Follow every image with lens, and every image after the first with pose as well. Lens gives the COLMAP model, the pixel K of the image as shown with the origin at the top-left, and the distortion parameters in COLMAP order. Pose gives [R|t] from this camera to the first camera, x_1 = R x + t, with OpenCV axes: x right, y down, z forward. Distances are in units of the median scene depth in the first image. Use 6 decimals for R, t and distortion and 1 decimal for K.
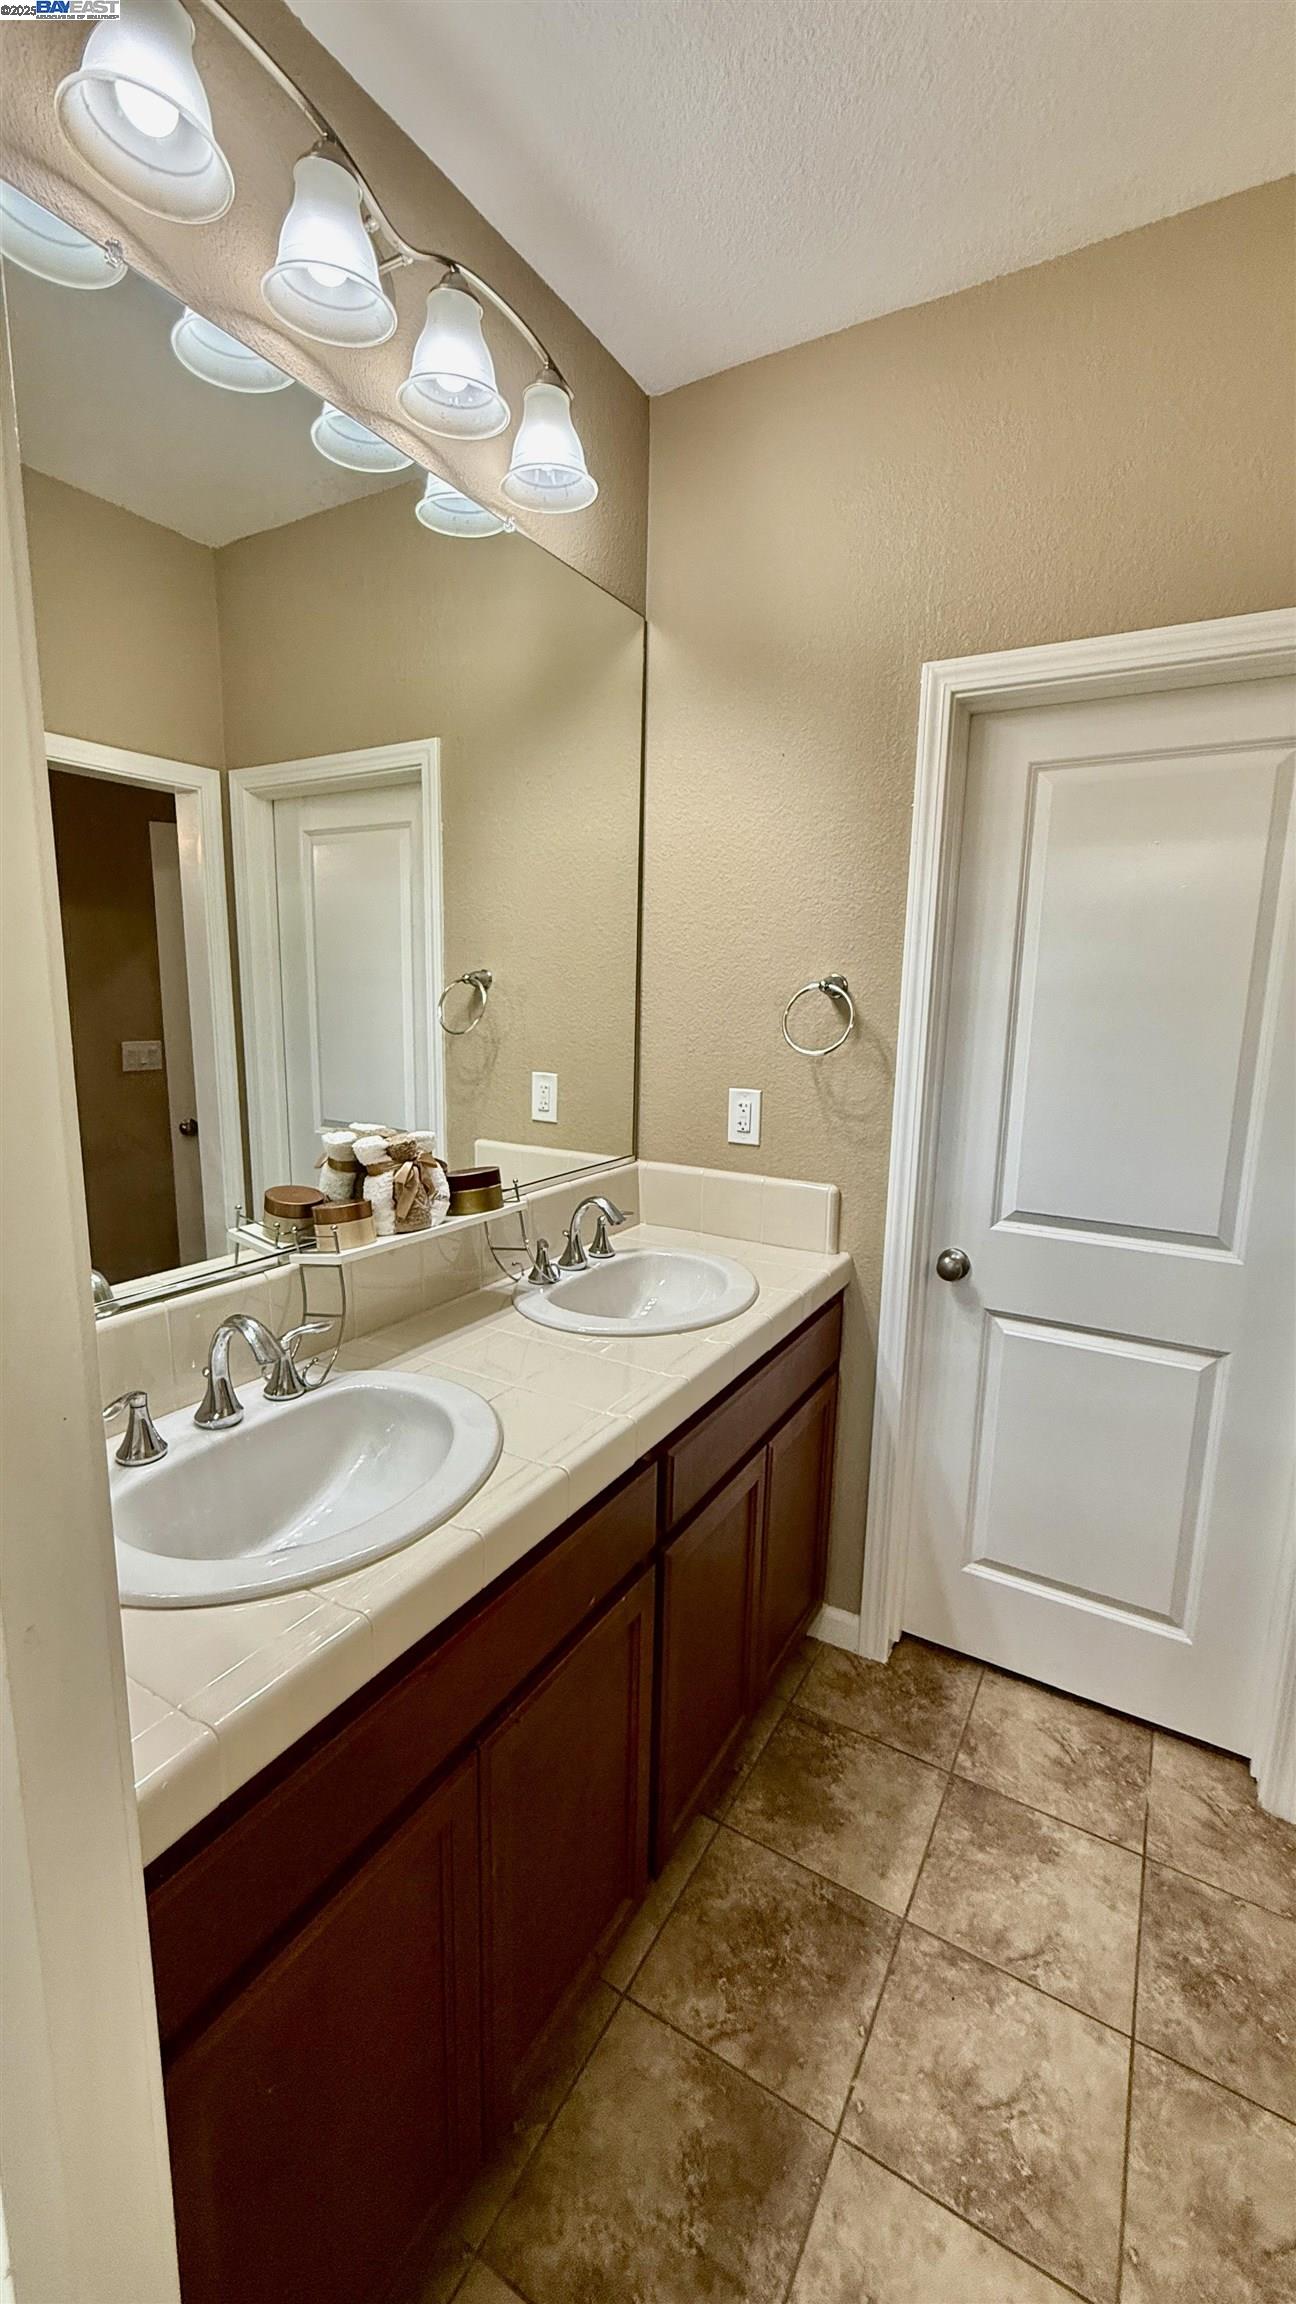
lens RADIAL K [[915.5, 0, 645.4], [0, 915.5, 1152.4], [0, 0, 1]] dist [0.000163, 0.000323]
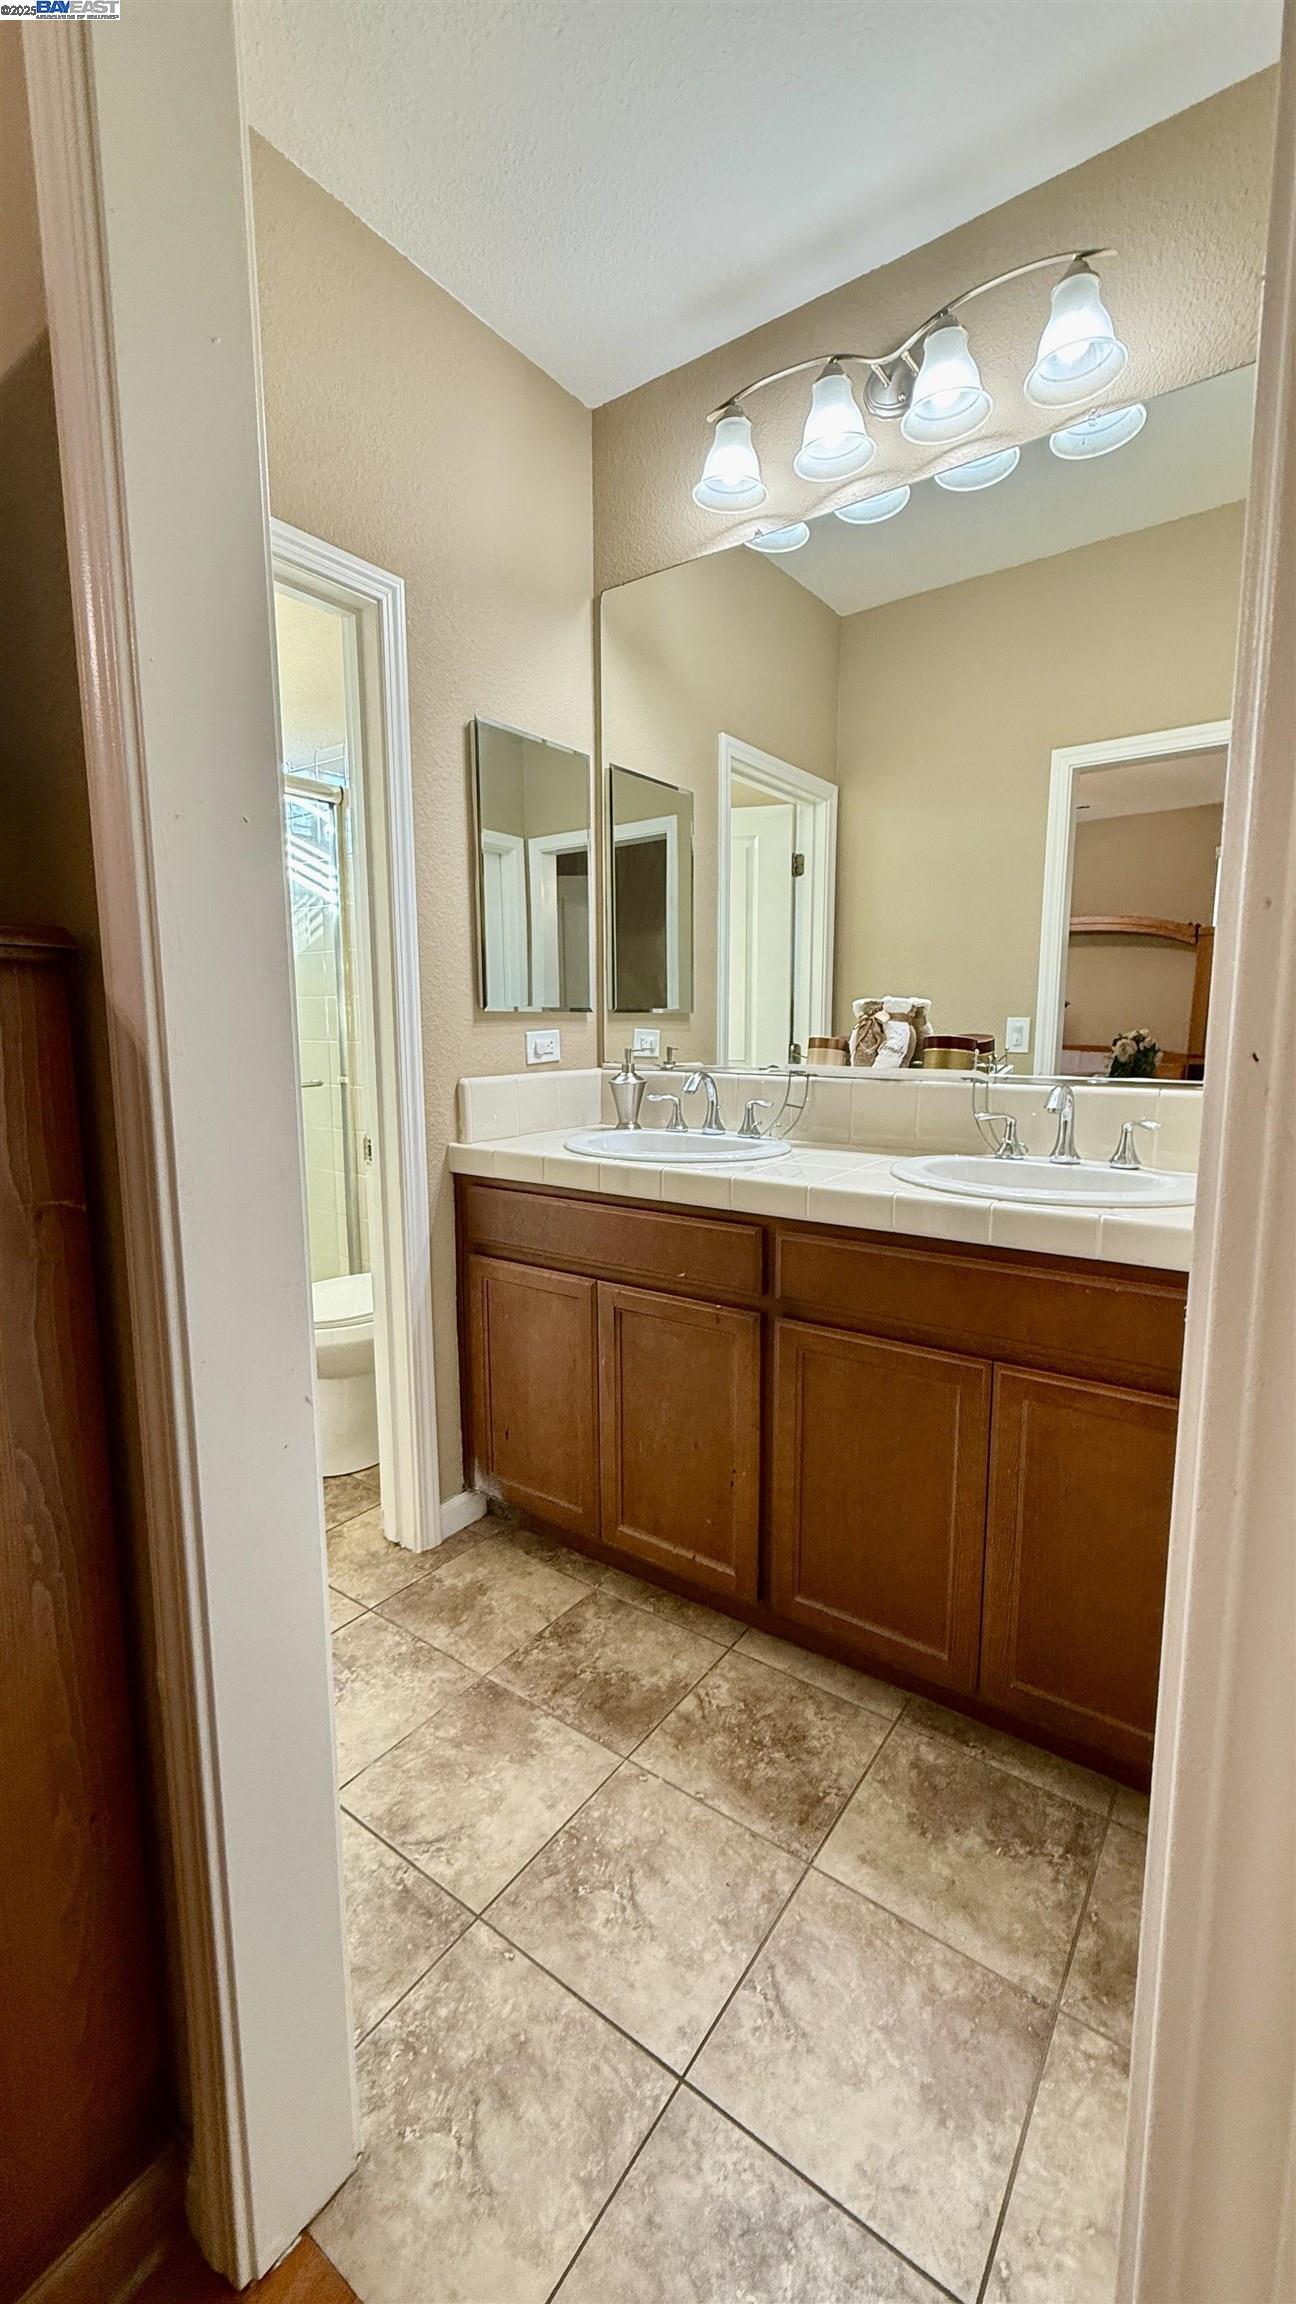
lens RADIAL K [[915.5, 0, 647.4], [0, 915.5, 1145.8], [0, 0, 1]] dist [0.000163, 0.000323]
pose [[-0.094937, 0.112801, -0.989072, 1.230667], [-0.174454, 0.976299, 0.128090, 0.089789], [0.980078, 0.184708, -0.073009, 0.886310]]
